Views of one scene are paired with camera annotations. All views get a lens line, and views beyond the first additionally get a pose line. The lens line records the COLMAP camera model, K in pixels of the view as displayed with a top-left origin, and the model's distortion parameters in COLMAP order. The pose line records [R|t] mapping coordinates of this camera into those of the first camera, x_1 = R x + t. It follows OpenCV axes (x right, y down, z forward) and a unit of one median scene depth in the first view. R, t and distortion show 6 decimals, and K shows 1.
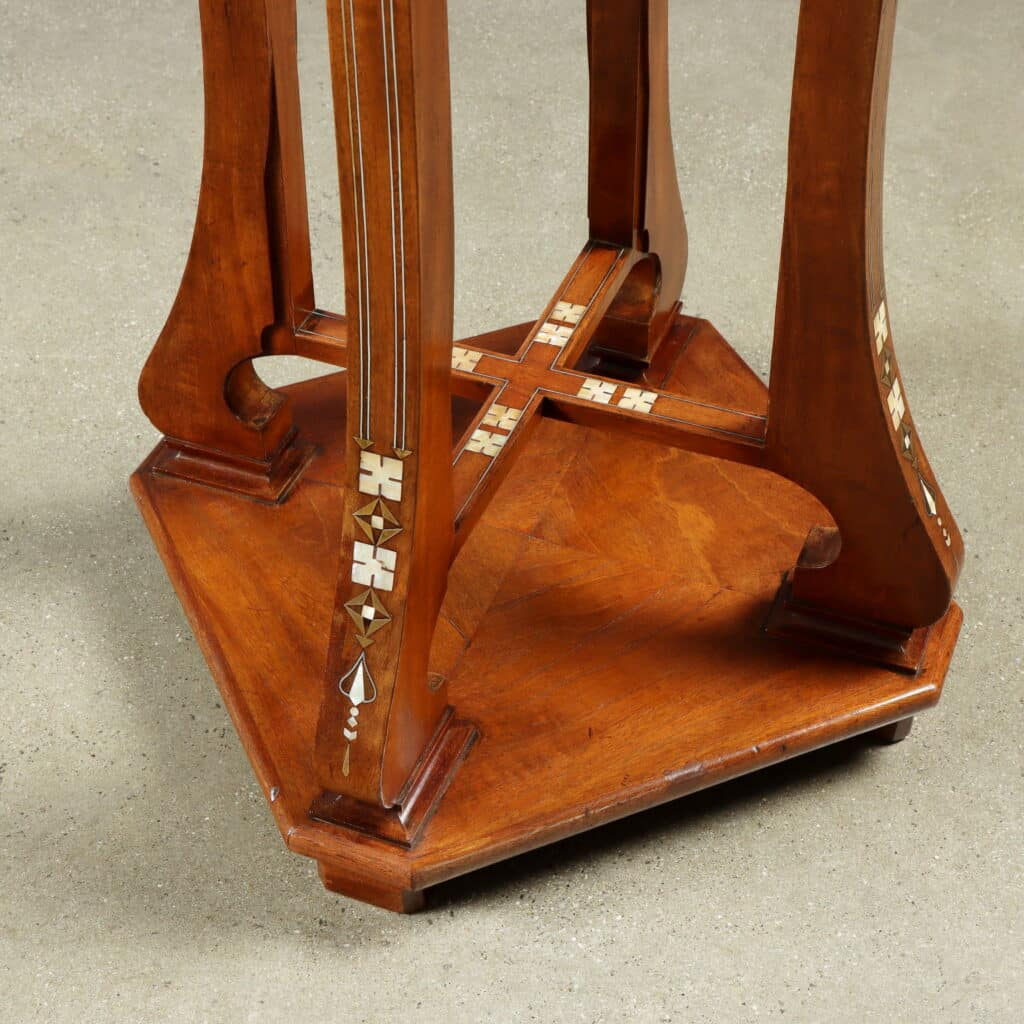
lens RADIAL K [[1852.2, 0, 537.8], [0, 1852.2, 512.0], [0, 0, 1]] dist [0.007567, -0.059999]
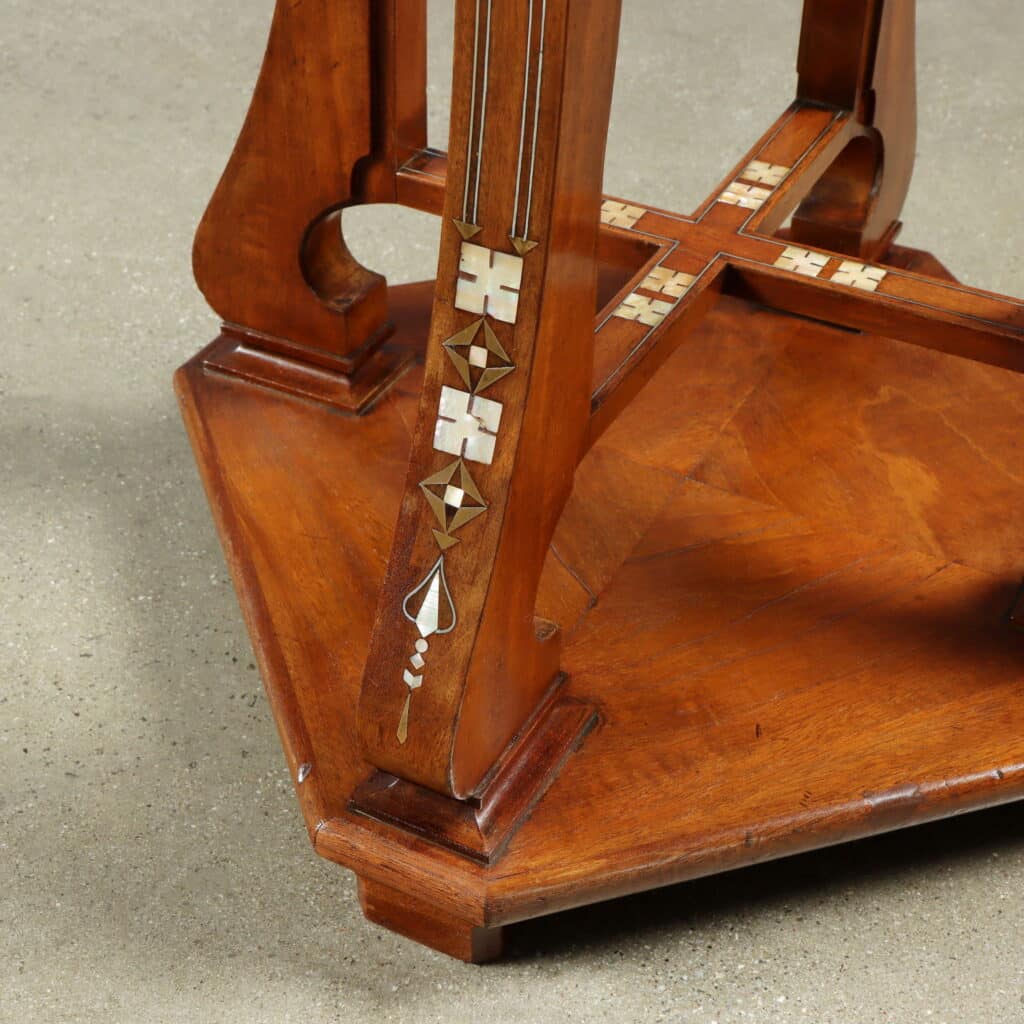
lens RADIAL K [[1852.2, 0, 537.8], [0, 1852.2, 512.0], [0, 0, 1]] dist [0.007567, -0.059999]
pose [[0.994224, 0.079686, -0.071901, -0.010553], [-0.083833, 0.994869, -0.056630, 0.081399], [0.067020, 0.062330, 0.995803, 0.283449]]
